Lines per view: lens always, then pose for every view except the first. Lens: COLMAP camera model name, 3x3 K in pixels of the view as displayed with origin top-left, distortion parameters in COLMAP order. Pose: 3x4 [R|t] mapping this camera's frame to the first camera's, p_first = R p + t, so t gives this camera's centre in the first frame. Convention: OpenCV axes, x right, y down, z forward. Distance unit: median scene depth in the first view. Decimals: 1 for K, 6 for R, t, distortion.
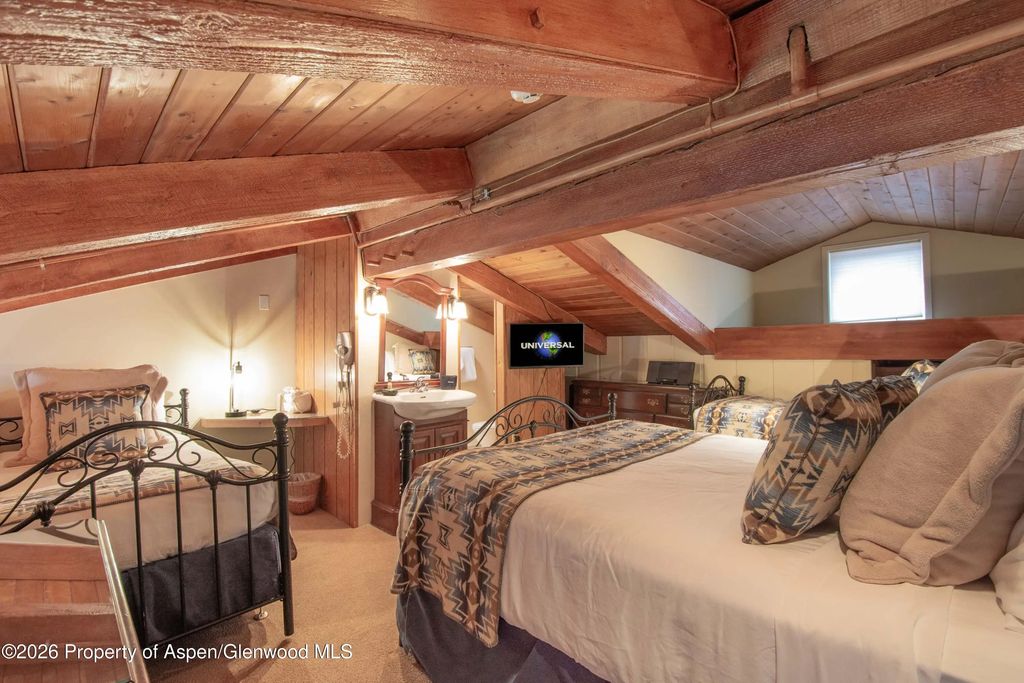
lens RADIAL K [[448.7, 0, 512.0], [0, 448.7, 341.5], [0, 0, 1]] dist [-0.000378, -0.000060]
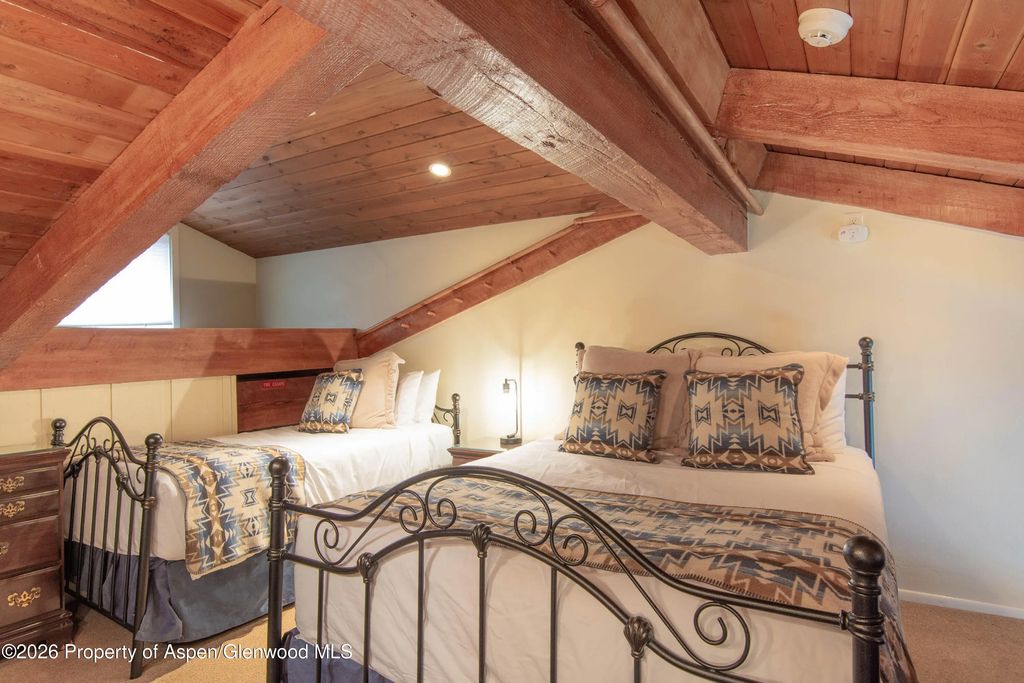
lens RADIAL K [[587.0, 0, 512.0], [0, 587.0, 341.5], [0, 0, 1]] dist [-0.000055, -0.000083]
pose [[-0.236513, 0.022392, 0.971370, -0.344871], [0.015289, 0.999696, -0.019323, 0.007955], [-0.971508, 0.010281, -0.236784, 0.736056]]
